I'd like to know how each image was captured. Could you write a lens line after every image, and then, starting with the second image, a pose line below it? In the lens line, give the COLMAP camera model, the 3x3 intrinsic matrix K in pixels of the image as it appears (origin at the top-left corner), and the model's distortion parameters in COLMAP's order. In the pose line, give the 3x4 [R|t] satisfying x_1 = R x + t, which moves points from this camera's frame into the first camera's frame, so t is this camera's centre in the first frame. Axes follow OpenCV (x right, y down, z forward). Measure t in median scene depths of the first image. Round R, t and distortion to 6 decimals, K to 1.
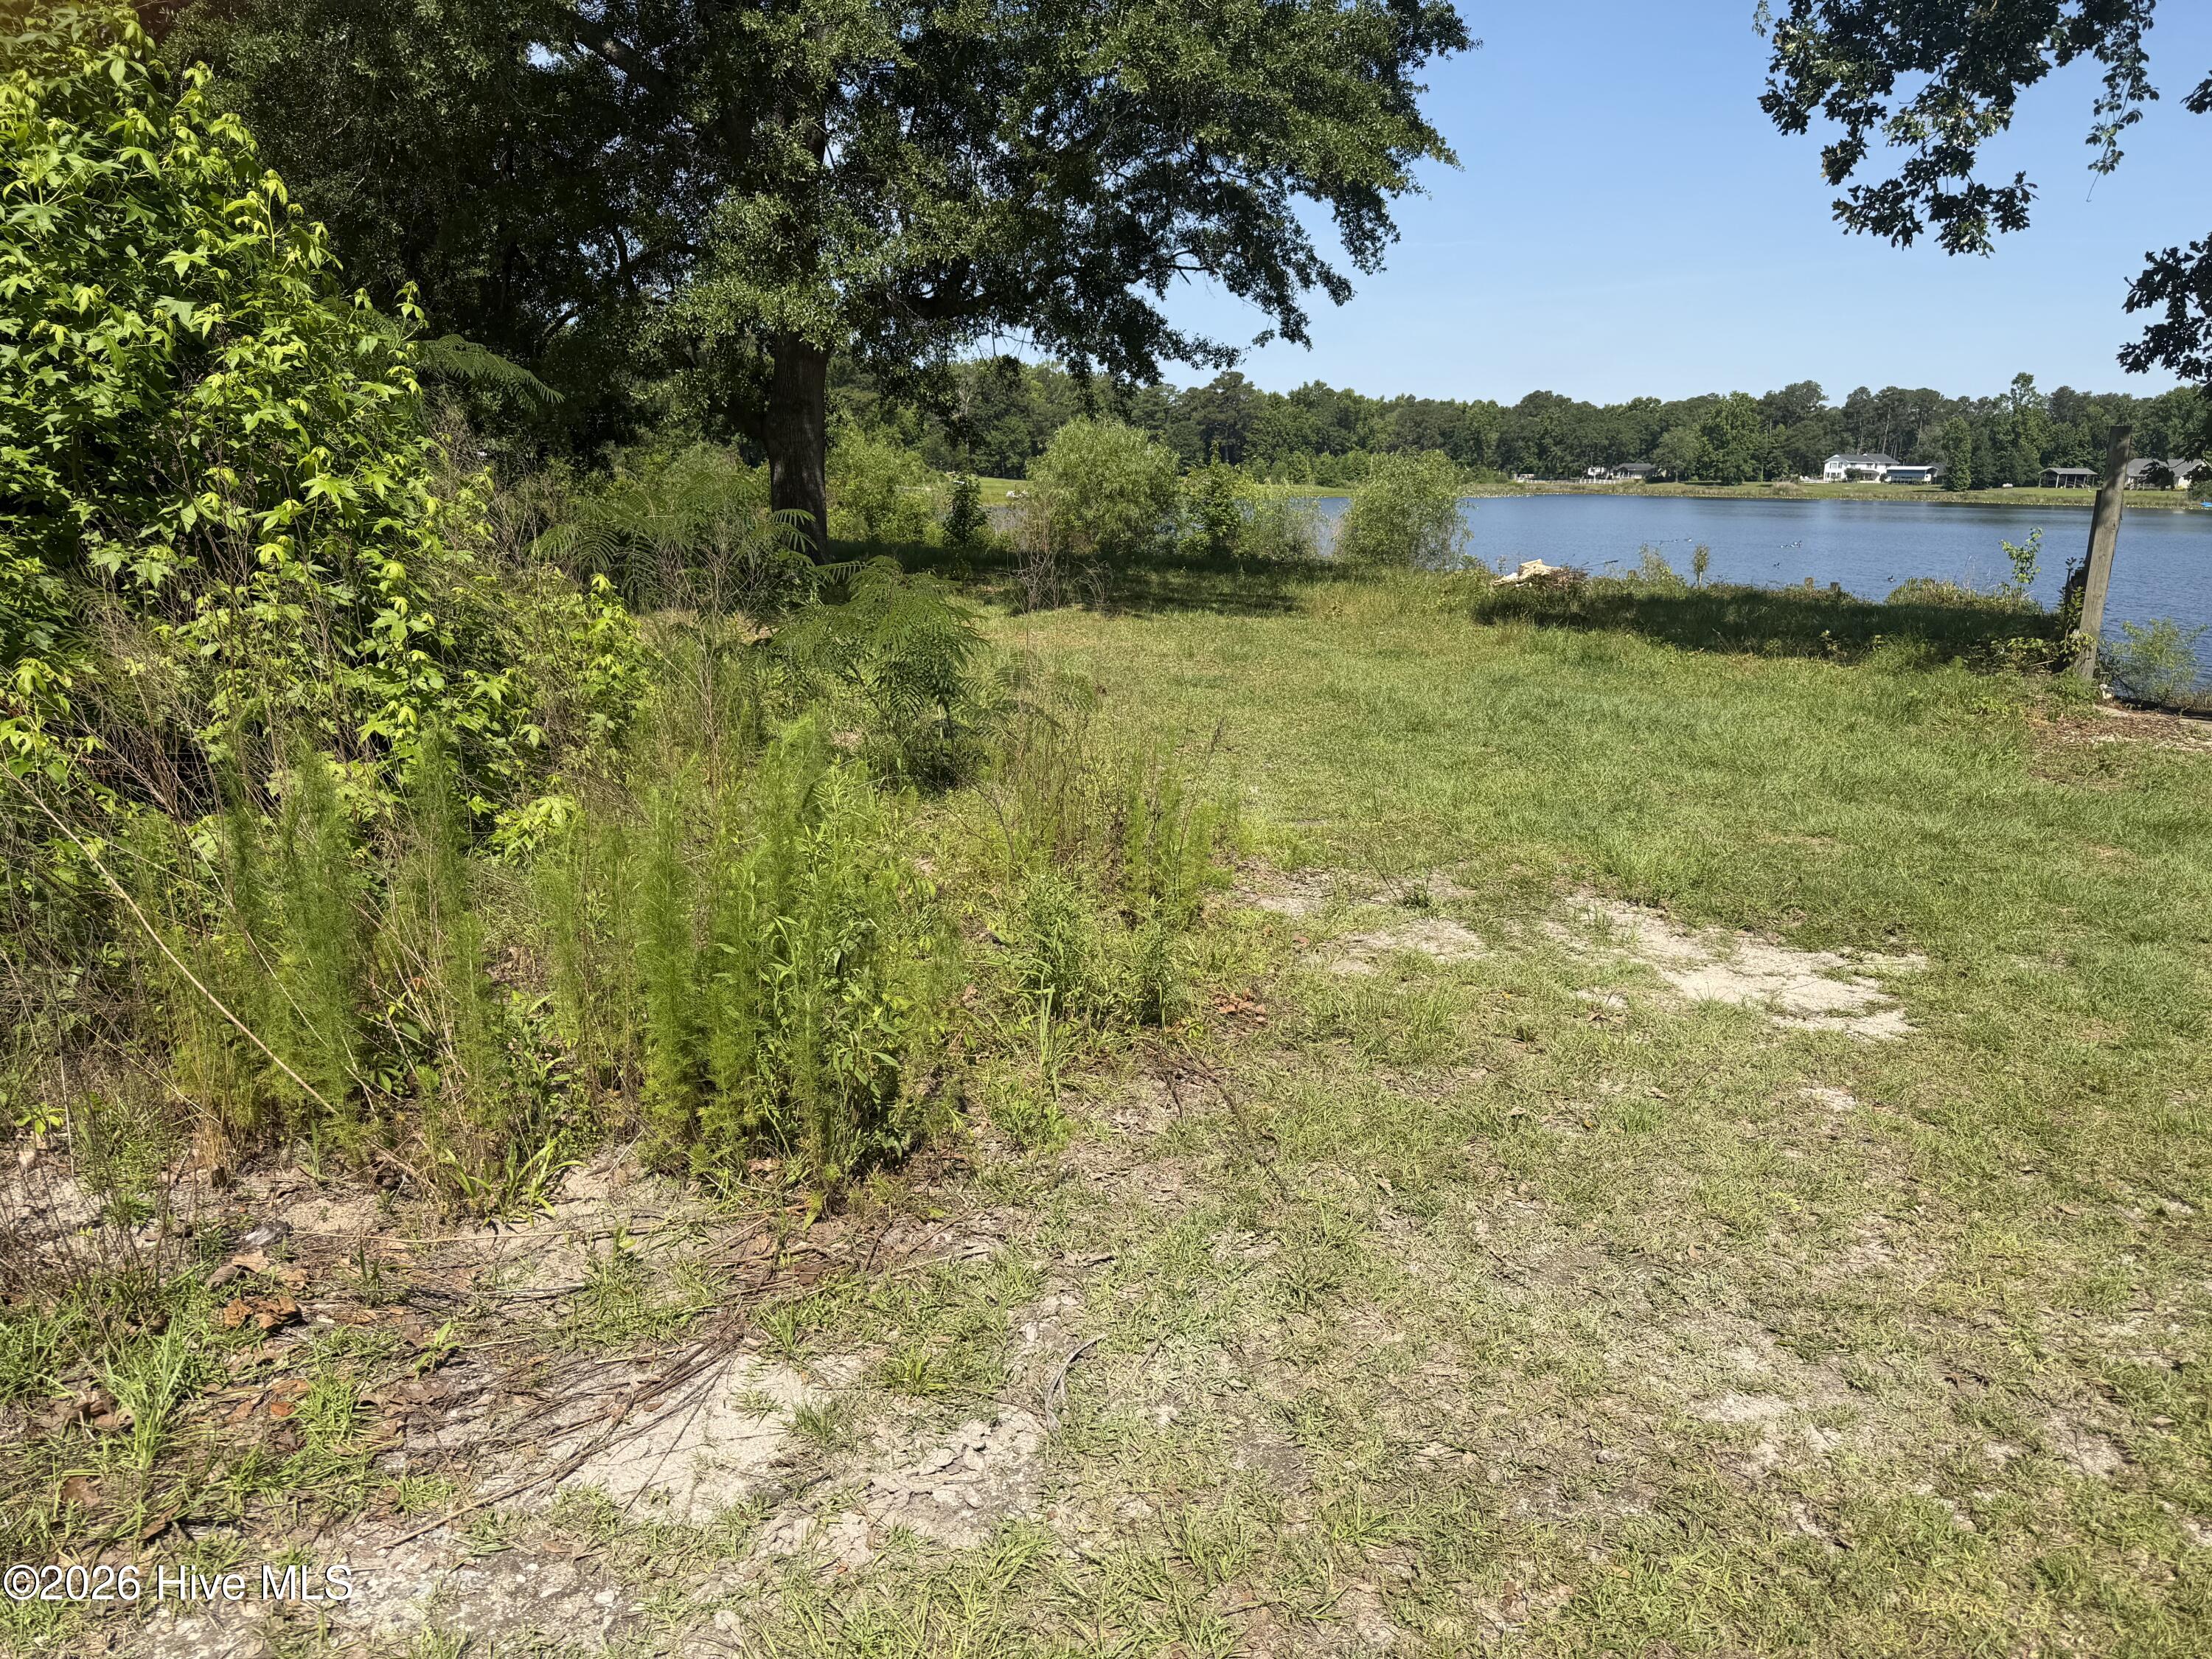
lens RADIAL K [[1537.4, 0, 1126.7], [0, 1537.4, 842.6], [0, 0, 1]] dist [0.058040, -0.068249]
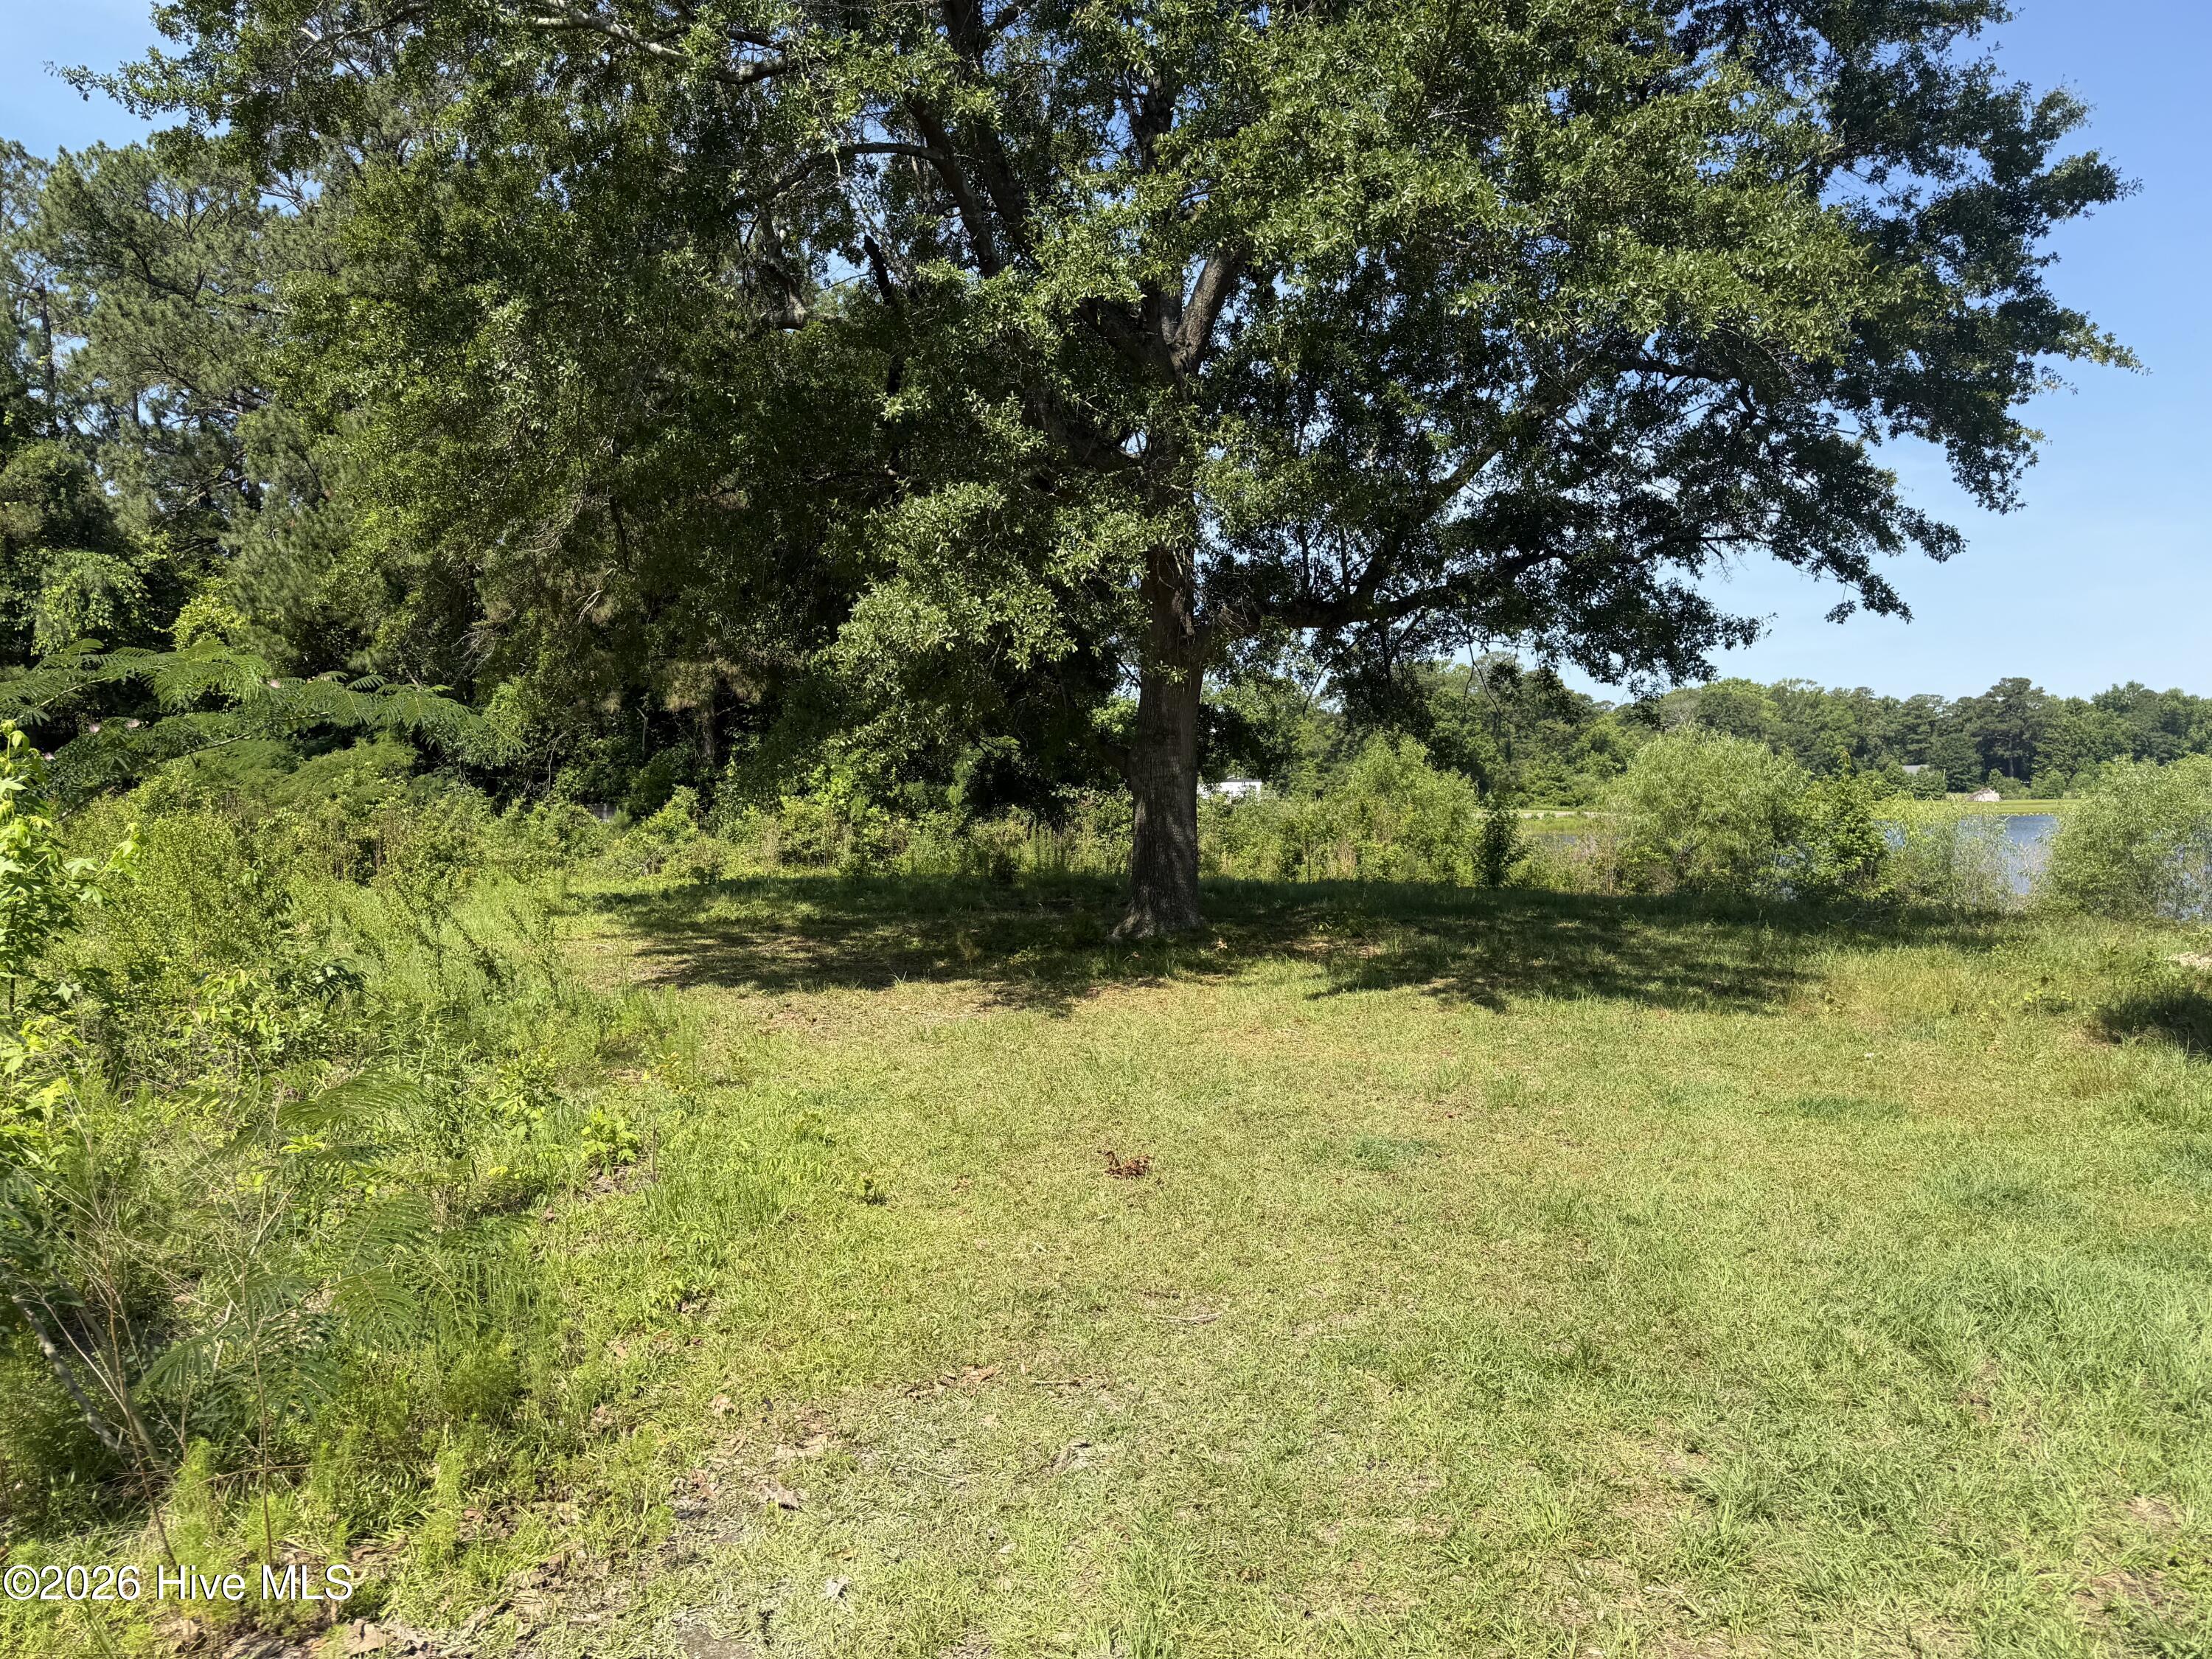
lens RADIAL K [[1537.4, 0, 1094.6], [0, 1537.4, 836.0], [0, 0, 1]] dist [0.058040, -0.068249]
pose [[0.890307, -0.011713, -0.455209, 0.106707], [-0.084384, 0.978111, -0.190208, -0.052057], [0.447473, 0.207756, 0.869831, 0.214892]]
